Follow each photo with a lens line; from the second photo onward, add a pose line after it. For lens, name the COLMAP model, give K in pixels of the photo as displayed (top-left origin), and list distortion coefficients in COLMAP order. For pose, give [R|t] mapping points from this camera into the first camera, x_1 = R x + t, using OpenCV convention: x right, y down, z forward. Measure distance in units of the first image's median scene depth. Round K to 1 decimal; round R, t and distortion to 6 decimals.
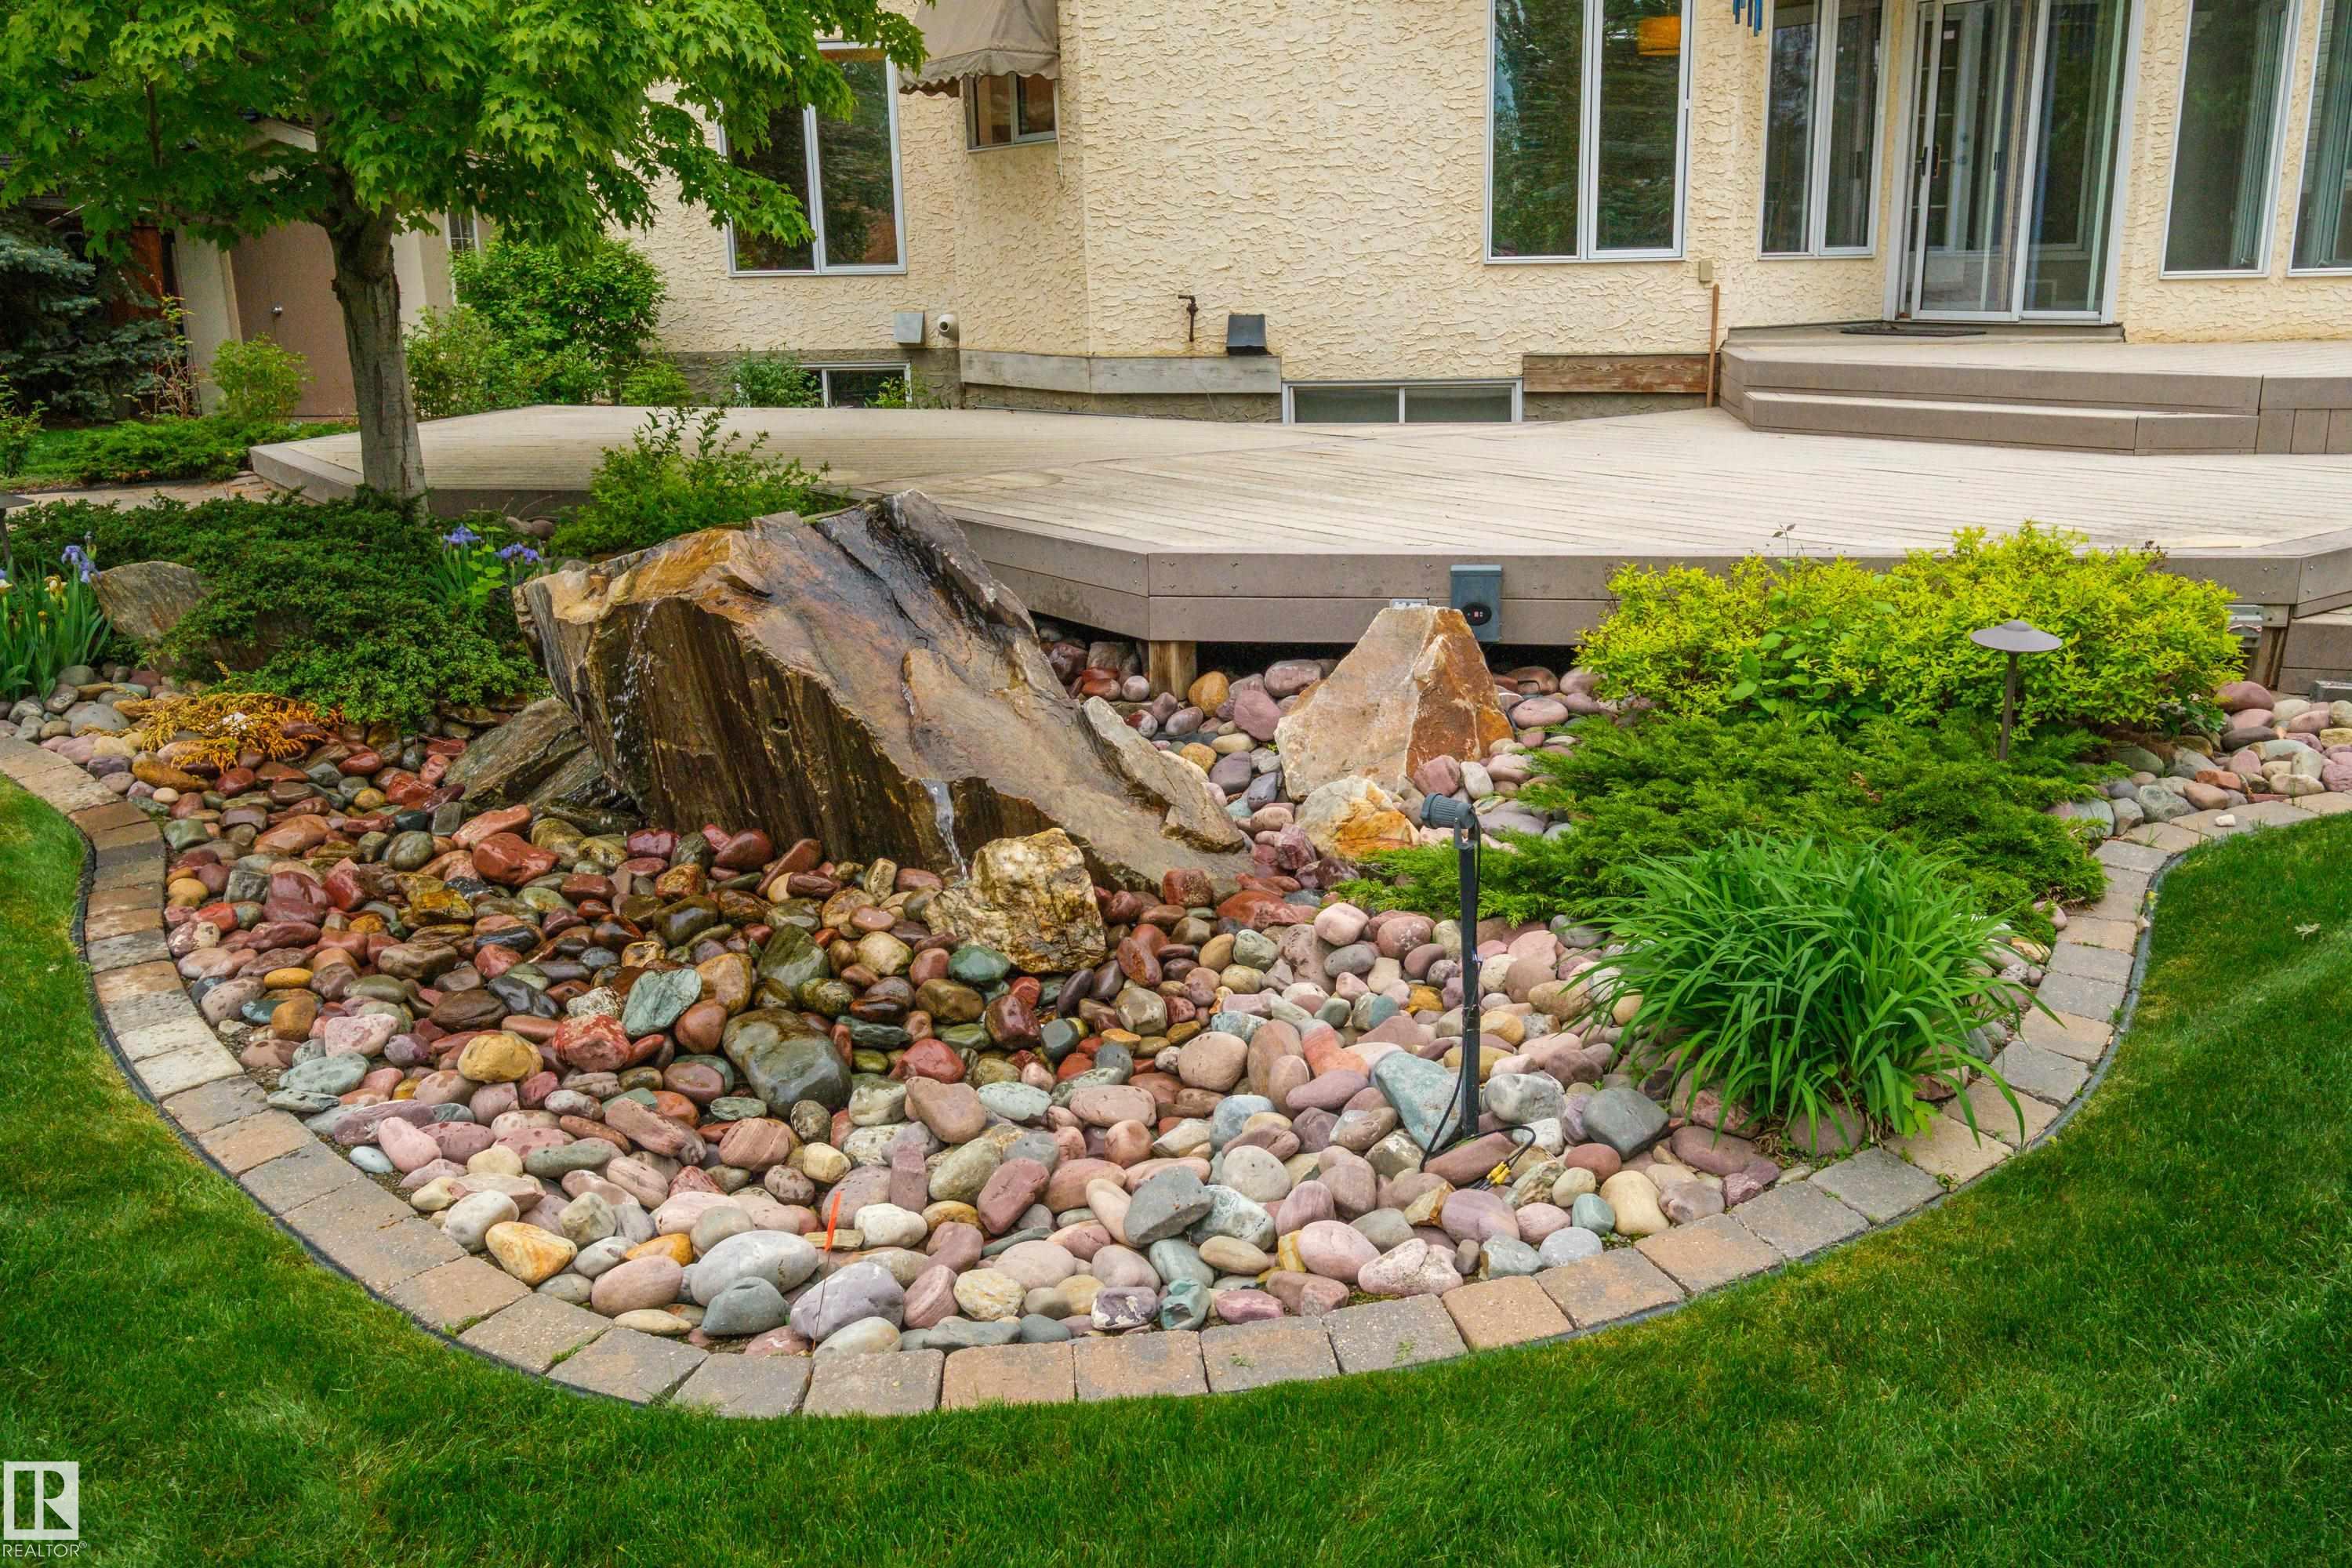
lens RADIAL K [[2069.6, 0, 1176.0], [0, 2069.6, 784.0], [0, 0, 1]] dist [-0.013444, 0.005038]
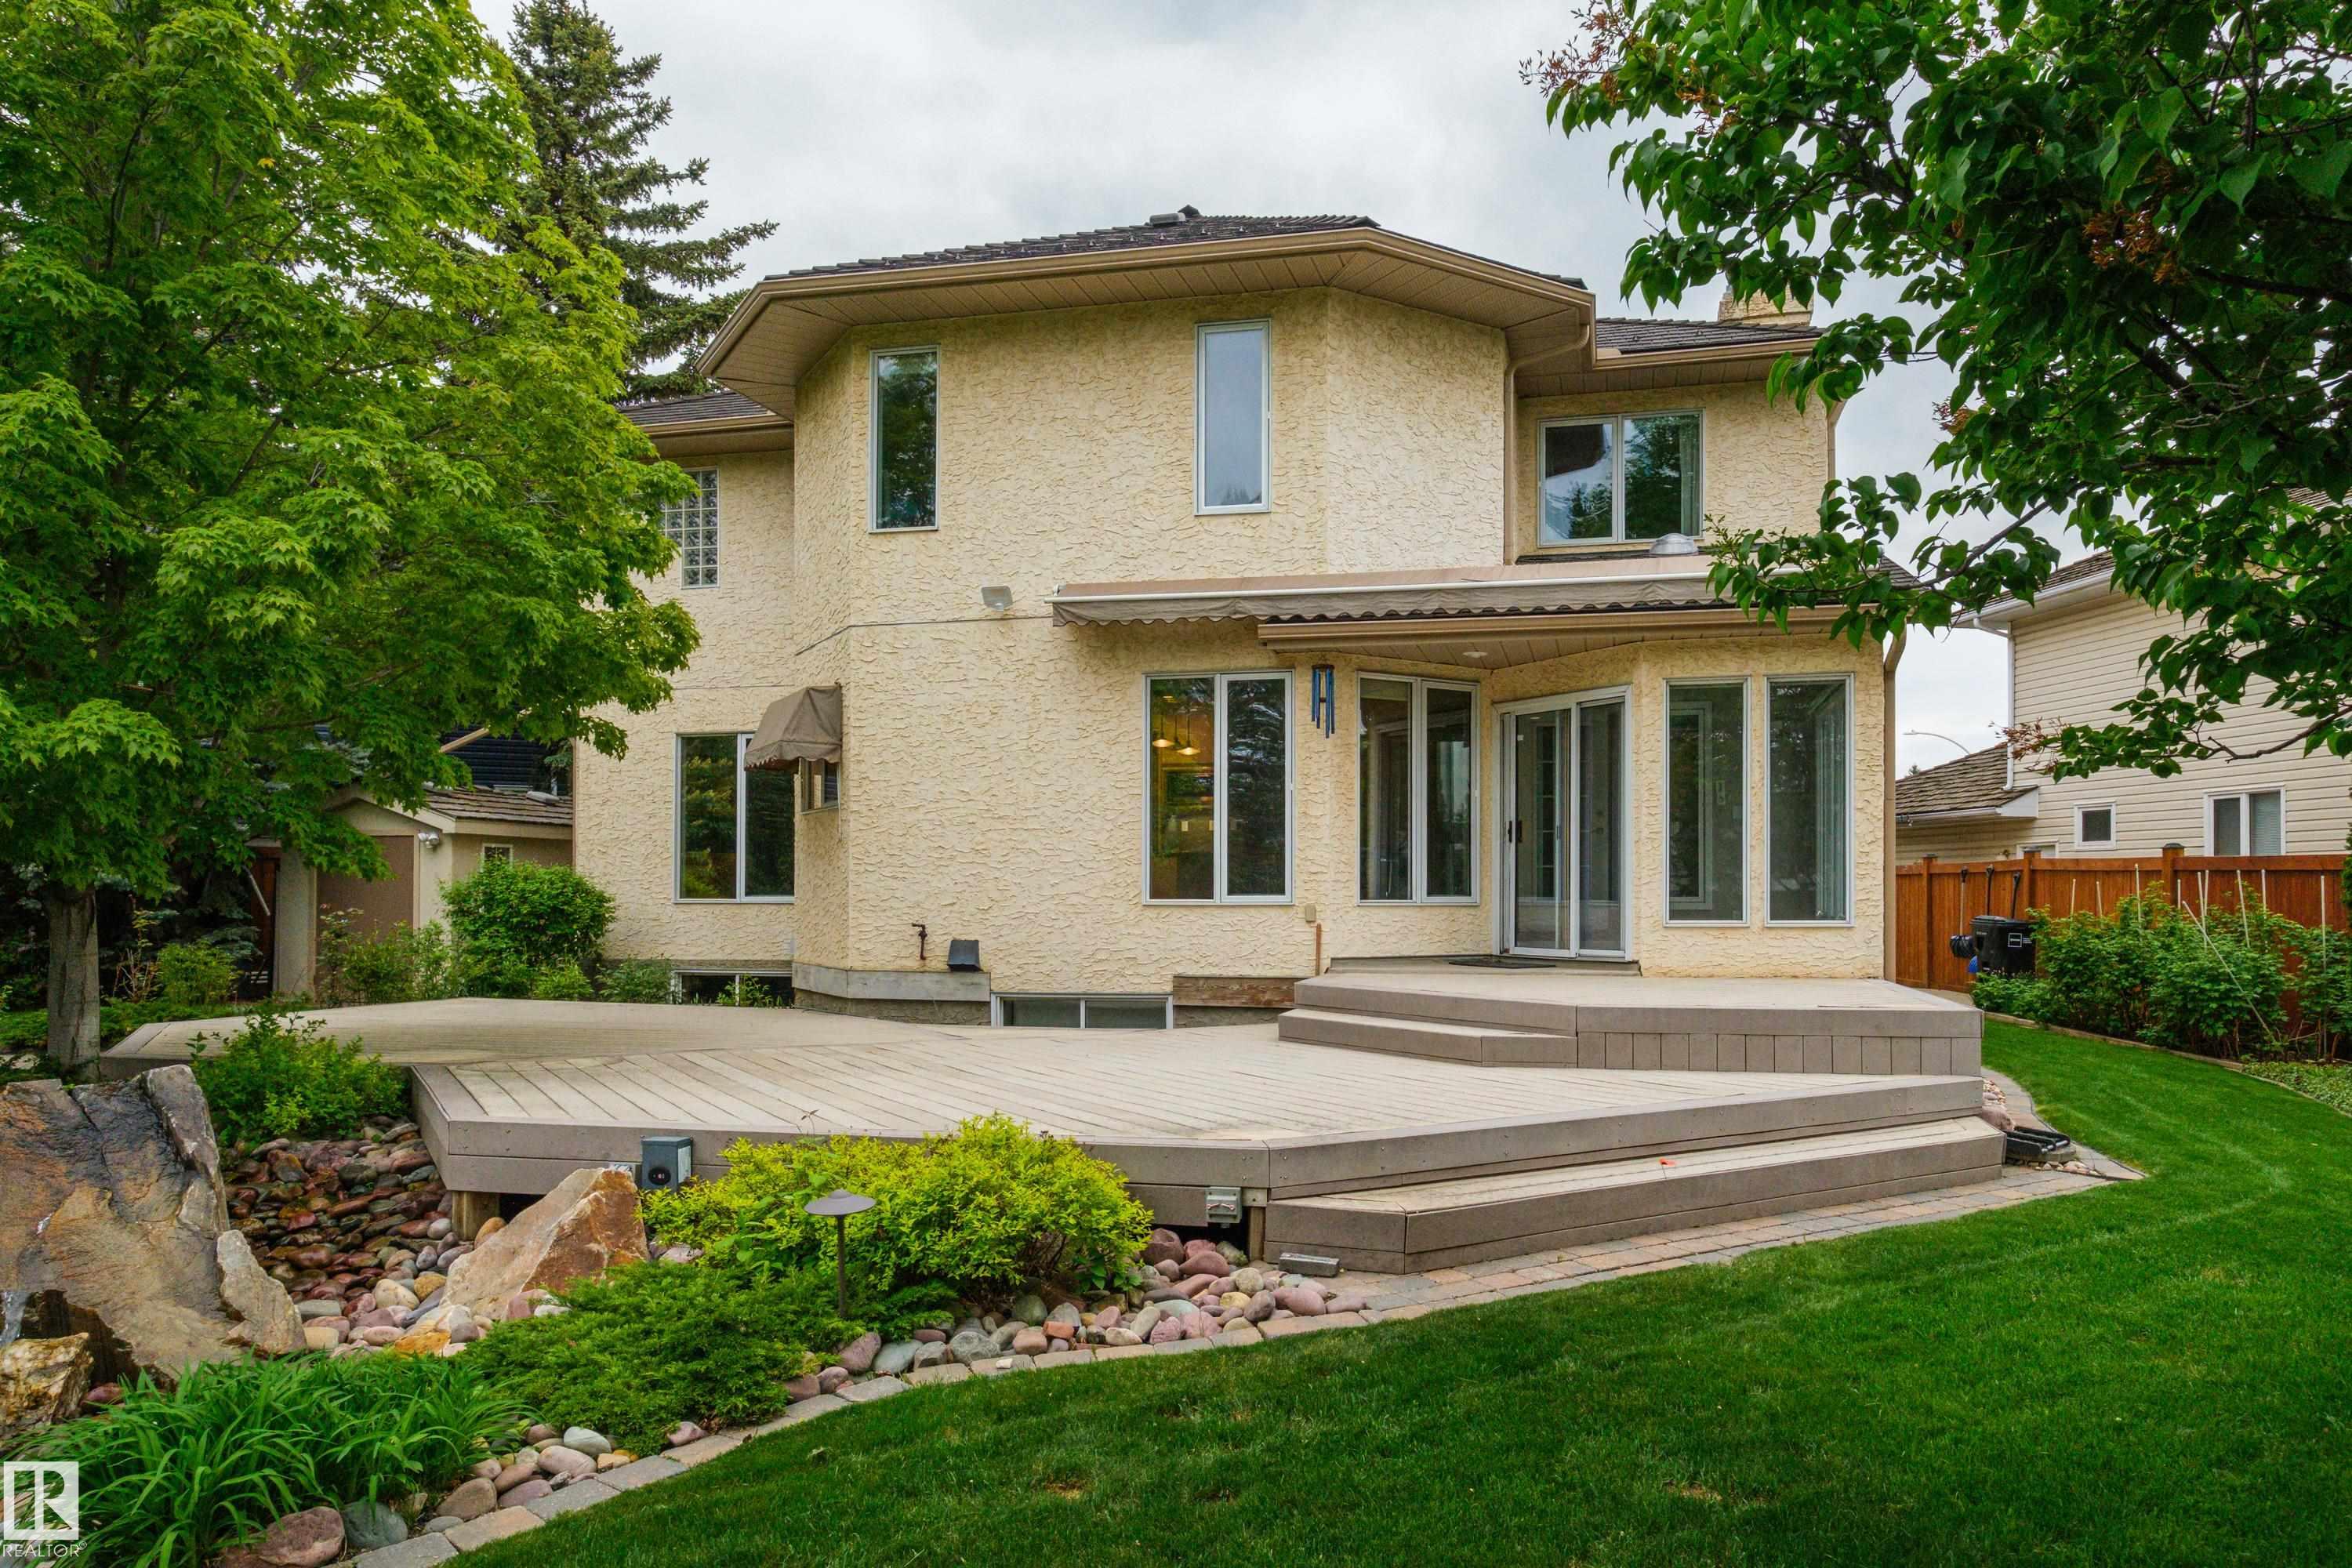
lens RADIAL K [[1713.4, 0, 1176.0], [0, 1713.4, 784.0], [0, 0, 1]] dist [0.005726, 0.004010]
pose [[0.996525, 0.013220, -0.082233, 0.251881], [-0.037820, 0.951489, -0.305348, -0.000854], [0.074207, 0.307397, 0.948683, -0.021965]]
